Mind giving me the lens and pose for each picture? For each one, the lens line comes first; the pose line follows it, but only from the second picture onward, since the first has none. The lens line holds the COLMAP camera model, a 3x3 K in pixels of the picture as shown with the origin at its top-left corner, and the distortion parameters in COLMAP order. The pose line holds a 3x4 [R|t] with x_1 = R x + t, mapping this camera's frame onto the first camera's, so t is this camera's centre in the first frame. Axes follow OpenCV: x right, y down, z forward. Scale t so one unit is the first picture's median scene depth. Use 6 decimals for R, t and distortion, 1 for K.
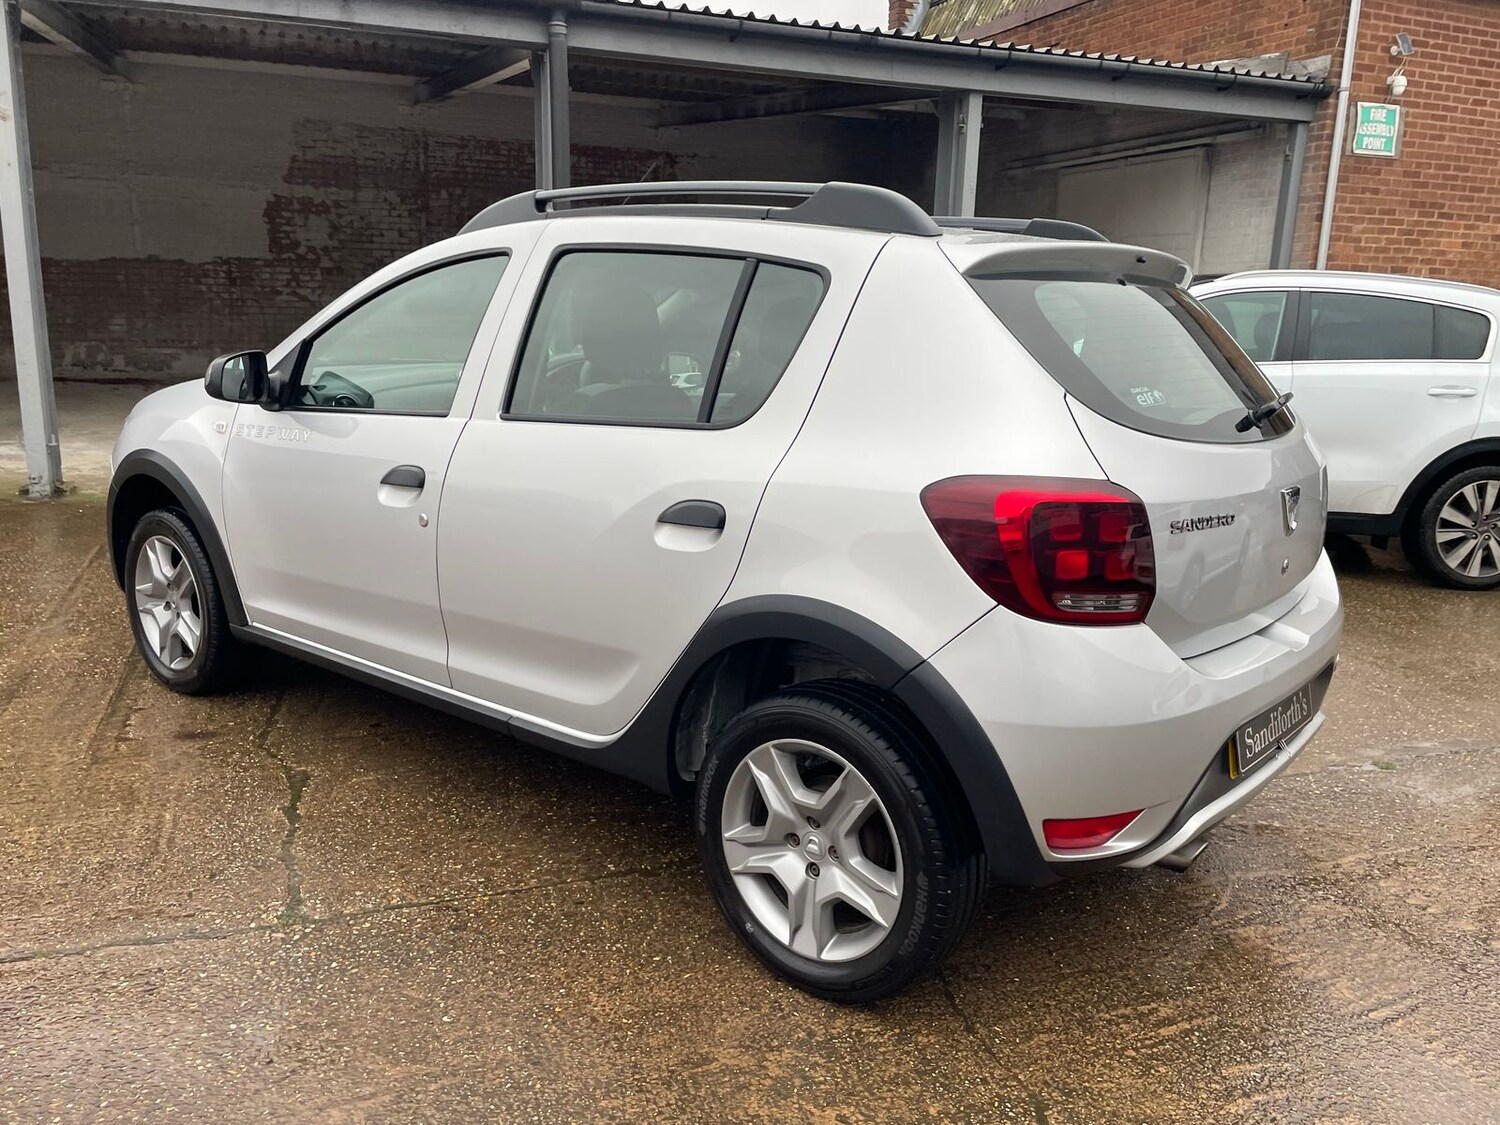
lens RADIAL K [[1184.1, 0, 756.2], [0, 1184.1, 566.0], [0, 0, 1]] dist [0.089300, -0.113956]
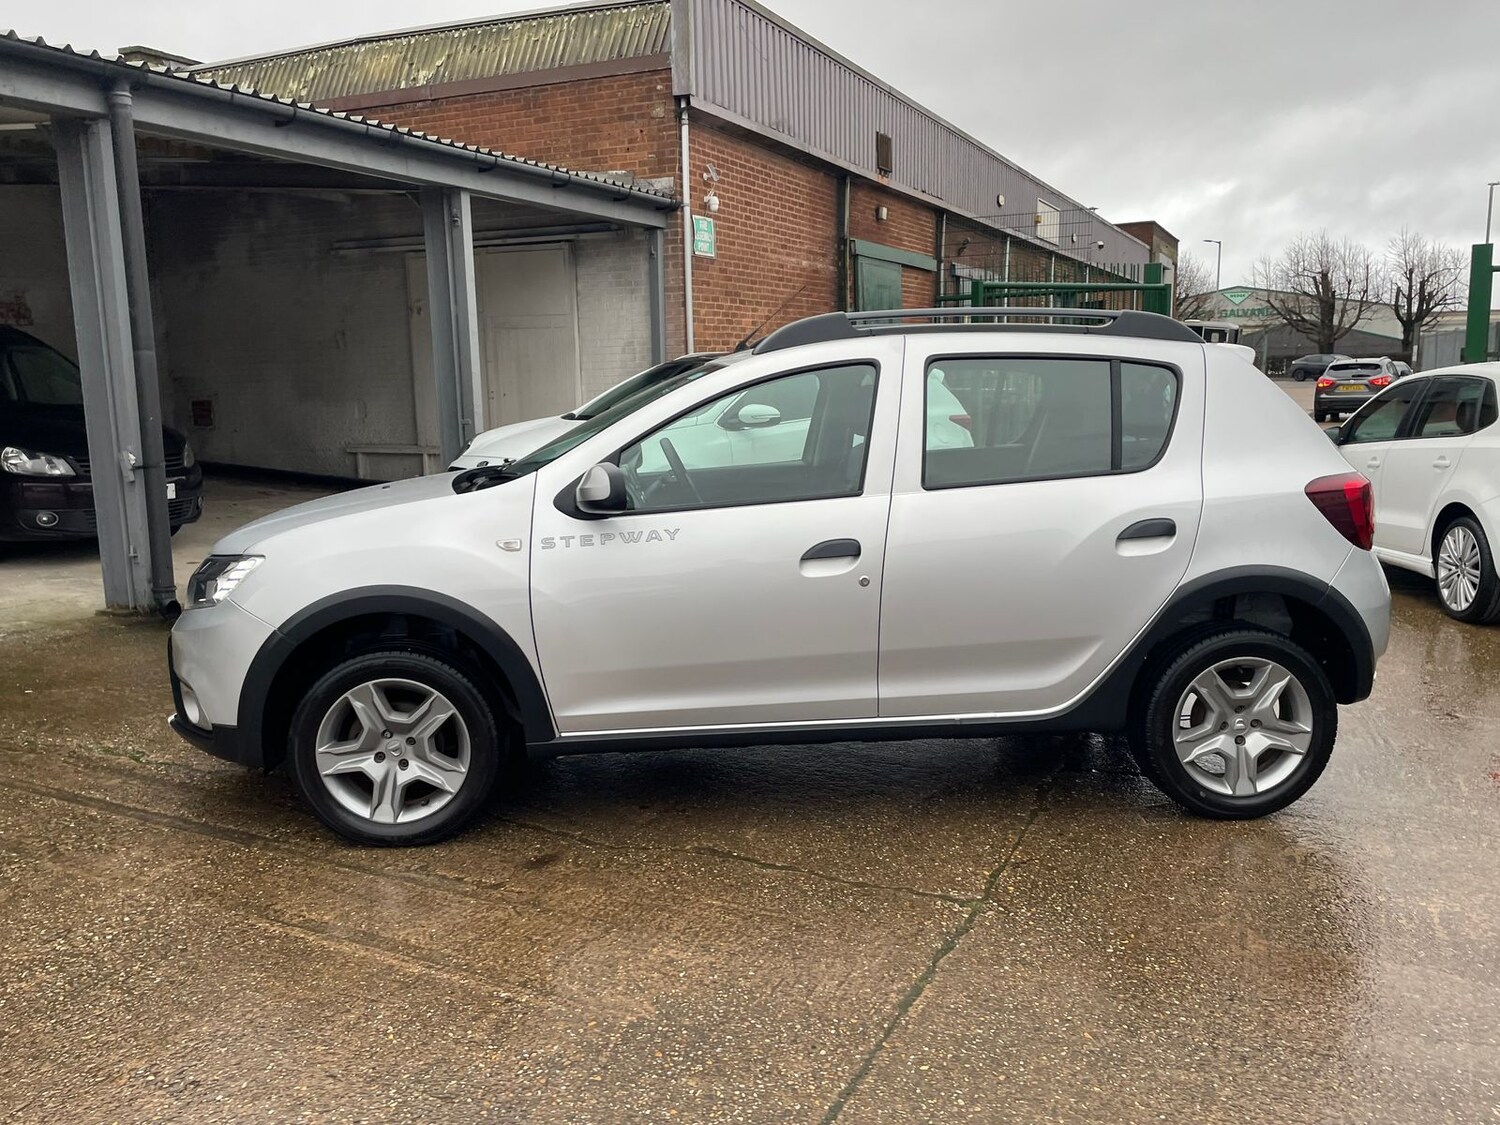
lens RADIAL K [[1184.1, 0, 756.9], [0, 1184.1, 553.0], [0, 0, 1]] dist [0.089300, -0.113956]
pose [[0.726532, -0.144346, 0.671800, -0.356921], [0.185622, 0.982566, 0.010373, -0.030435], [-0.661586, 0.117165, 0.740660, 0.053589]]
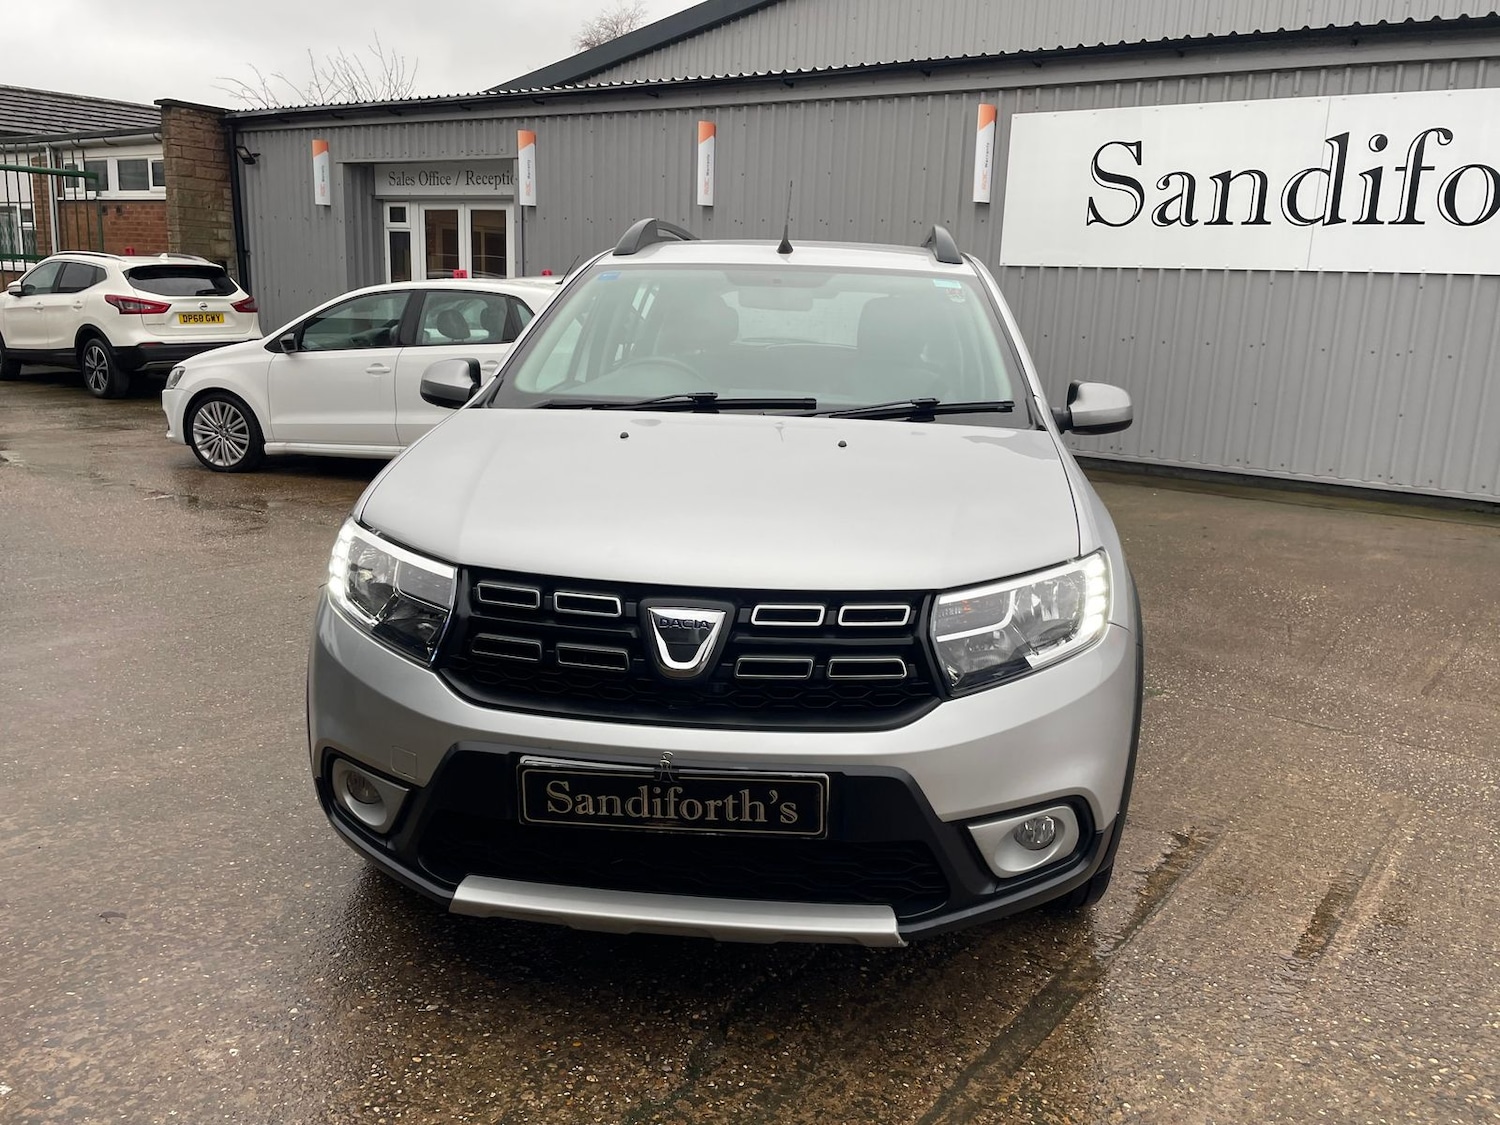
lens RADIAL K [[1184.1, 0, 755.9], [0, 1184.1, 541.7], [0, 0, 1]] dist [0.089300, -0.113956]
pose [[-0.546179, -0.218479, 0.808675, -0.375361], [0.125376, 0.933192, 0.336799, -0.144141], [-0.828233, 0.285341, -0.482298, 0.597013]]
